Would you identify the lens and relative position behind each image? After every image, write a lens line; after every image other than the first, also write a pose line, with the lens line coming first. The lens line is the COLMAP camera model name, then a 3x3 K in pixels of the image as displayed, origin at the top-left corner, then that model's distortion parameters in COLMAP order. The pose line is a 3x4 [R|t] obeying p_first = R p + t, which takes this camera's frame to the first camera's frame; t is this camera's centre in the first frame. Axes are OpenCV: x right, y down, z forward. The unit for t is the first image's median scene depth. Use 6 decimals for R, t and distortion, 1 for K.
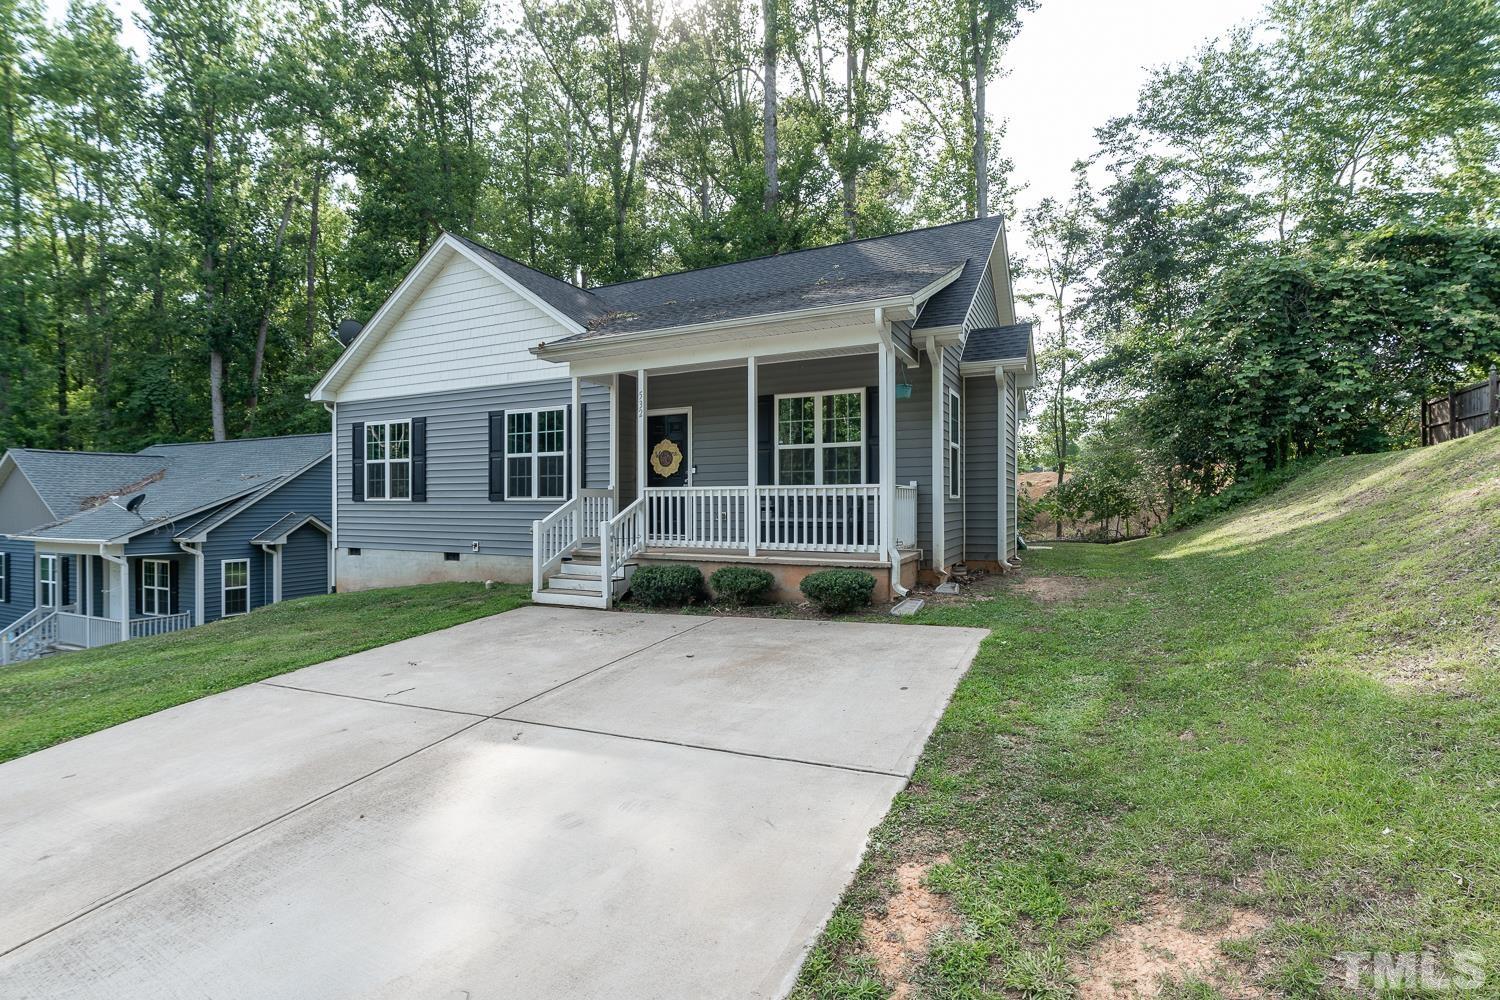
lens RADIAL K [[702.0, 0, 741.9], [0, 702.0, 505.6], [0, 0, 1]] dist [-0.005568, 0.000952]
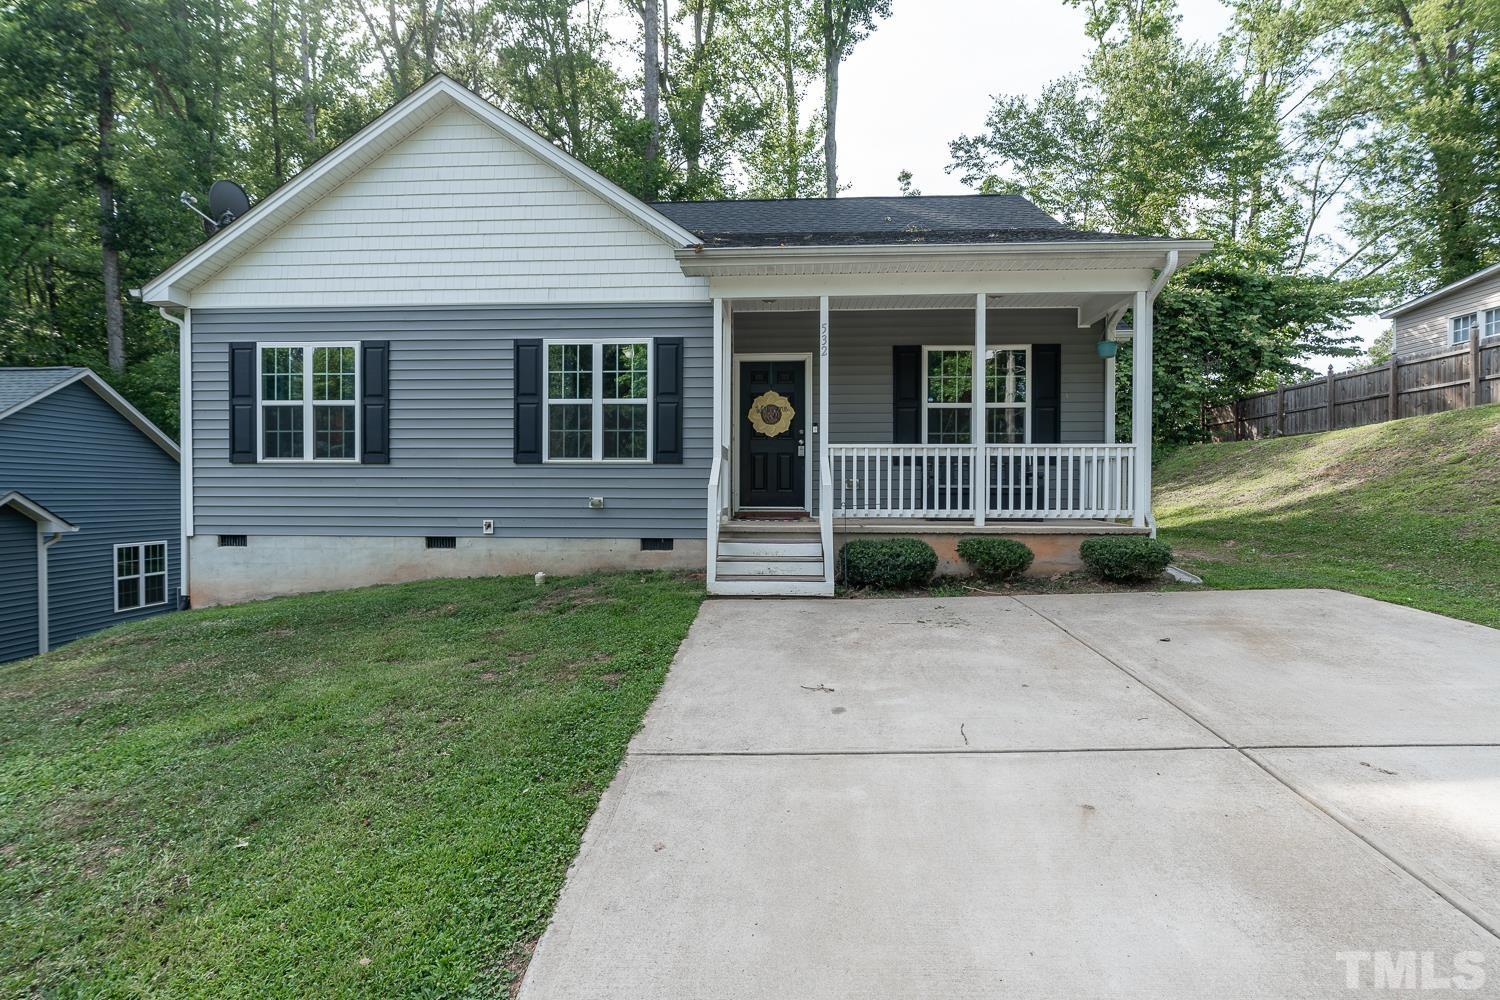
lens RADIAL K [[697.8, 0, 754.9], [0, 697.8, 504.7], [0, 0, 1]] dist [-0.010531, 0.006478]
pose [[0.912054, -0.003792, 0.410053, -0.398860], [-0.001782, 0.999911, 0.013209, 0.024132], [-0.410066, -0.012778, 0.911966, 0.225249]]
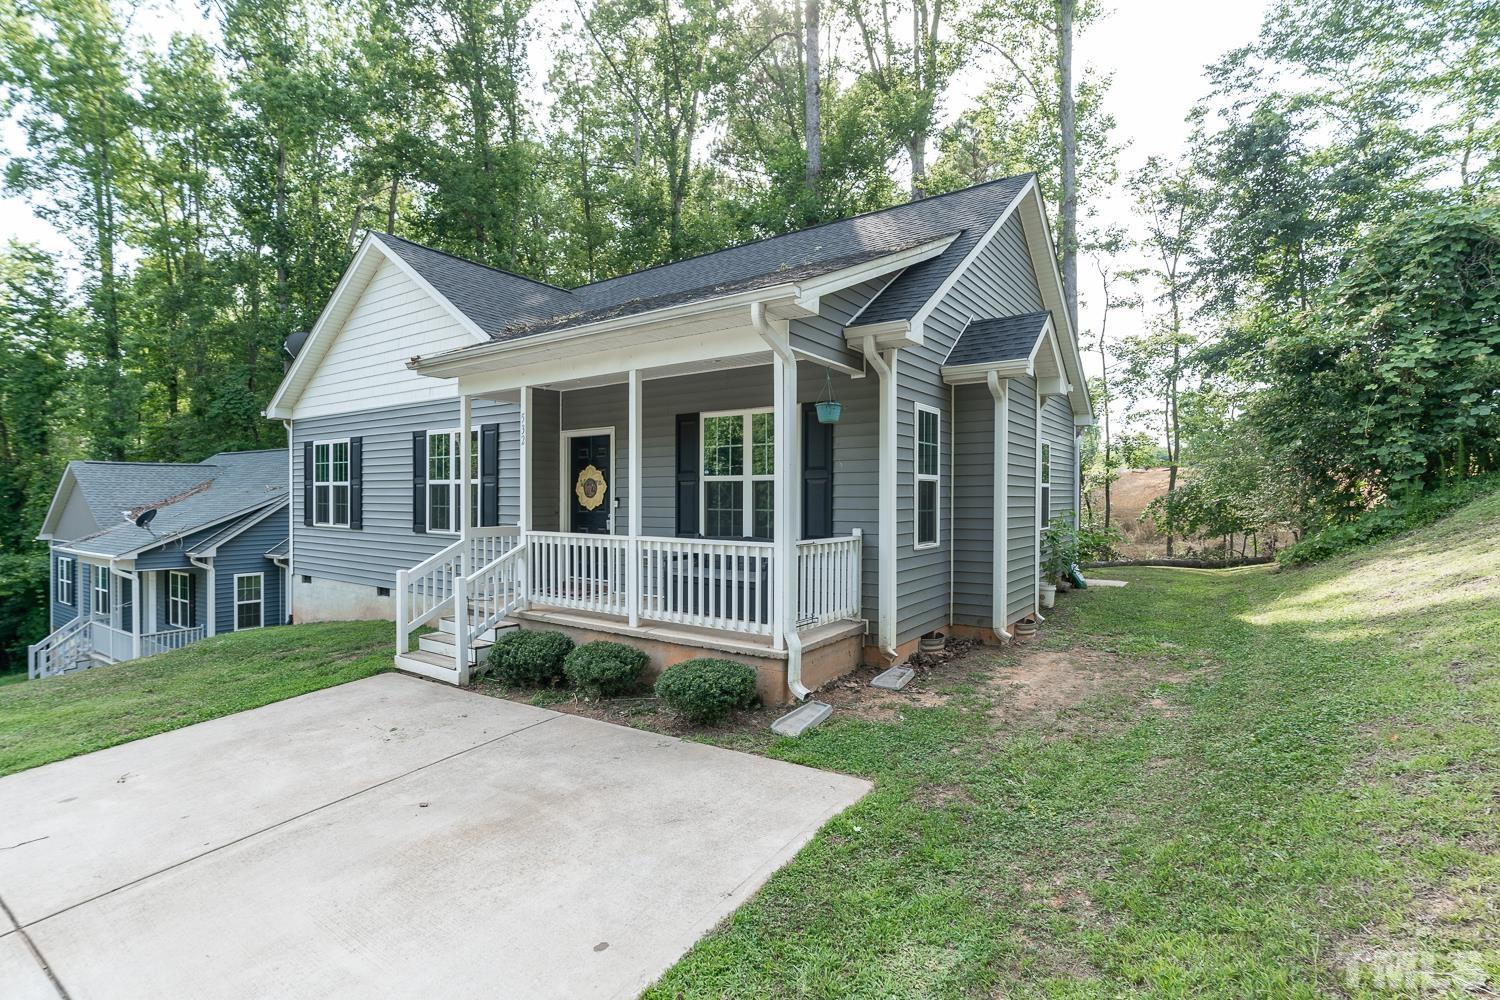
lens RADIAL K [[713.2, 0, 734.0], [0, 713.2, 503.2], [0, 0, 1]] dist [-0.005336, 0.002195]
pose [[0.987801, 0.006278, -0.155595, 0.167051], [-0.005541, 0.999971, 0.005165, -0.046893], [0.155623, -0.004240, 0.987807, 0.160914]]
